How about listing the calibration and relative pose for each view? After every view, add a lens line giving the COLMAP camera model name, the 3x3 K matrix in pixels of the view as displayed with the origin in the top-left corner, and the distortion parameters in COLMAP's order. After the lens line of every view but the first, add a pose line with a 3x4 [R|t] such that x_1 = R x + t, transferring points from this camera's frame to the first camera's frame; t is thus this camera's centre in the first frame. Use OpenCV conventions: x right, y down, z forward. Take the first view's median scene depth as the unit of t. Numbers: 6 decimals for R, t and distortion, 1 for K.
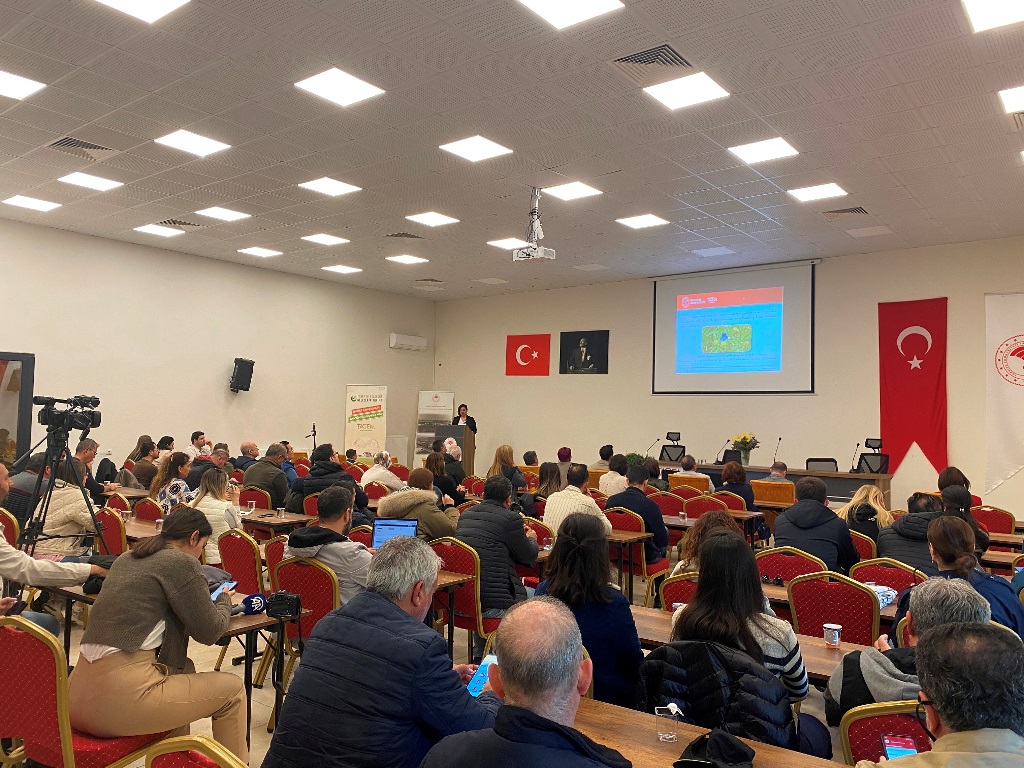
lens RADIAL K [[777.8, 0, 514.2], [0, 777.8, 366.7], [0, 0, 1]] dist [0.121925, -0.001330]
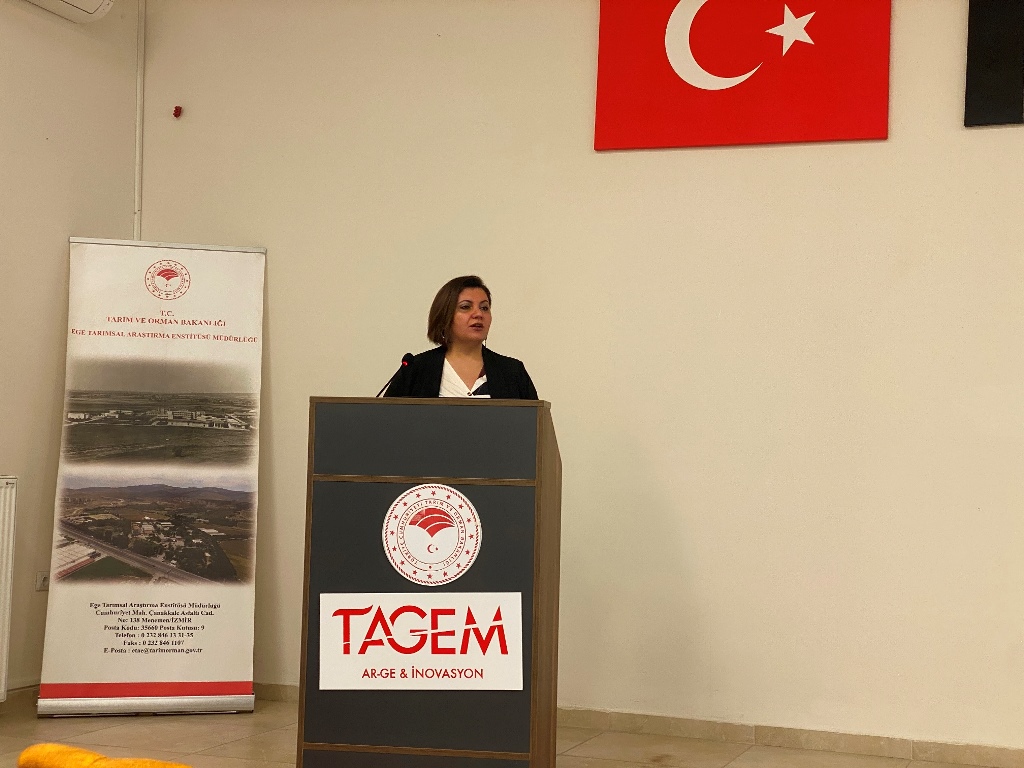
lens RADIAL K [[1559.7, 0, 513.8], [0, 1559.7, 381.5], [0, 0, 1]] dist [0.151031, -0.004206]
pose [[0.951775, 0.010994, 0.306601, -0.155339], [-0.016828, 0.999724, 0.016391, 0.065369], [-0.306336, -0.020760, 0.951697, 0.702975]]
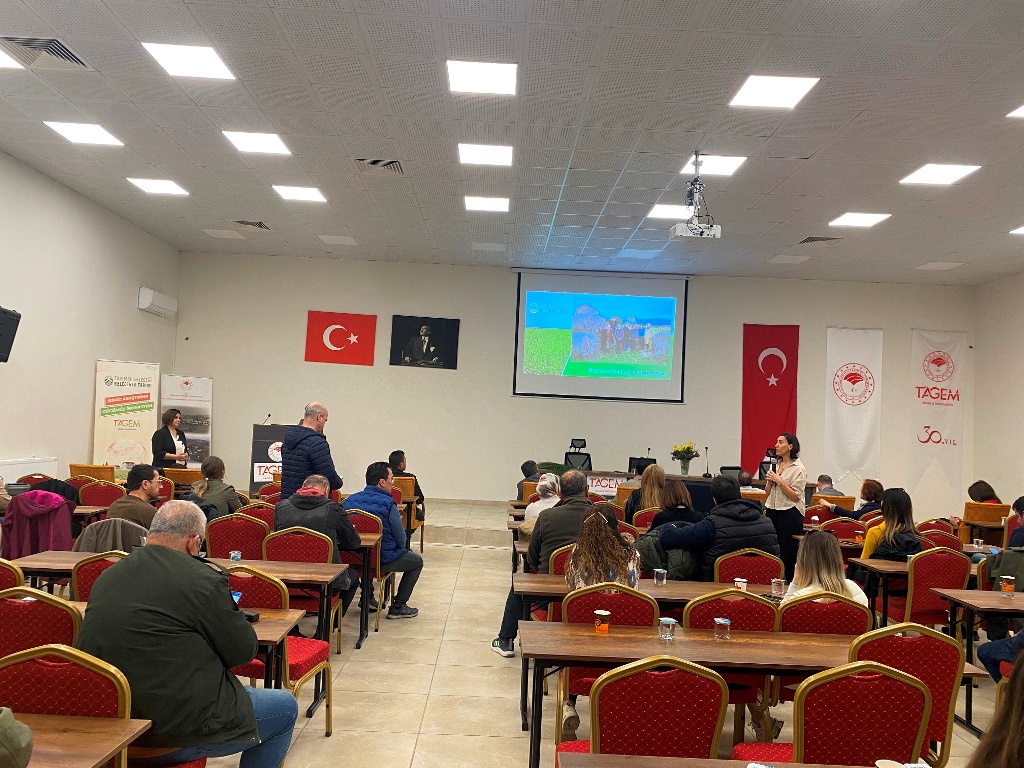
lens RADIAL K [[779.7, 0, 508.3], [0, 779.7, 386.2], [0, 0, 1]] dist [0.135195, -0.061097]
pose [[0.774353, 0.048334, 0.630905, -0.379120], [-0.072393, 0.997298, 0.012450, 0.012667], [-0.628599, -0.055314, 0.775760, 0.278557]]
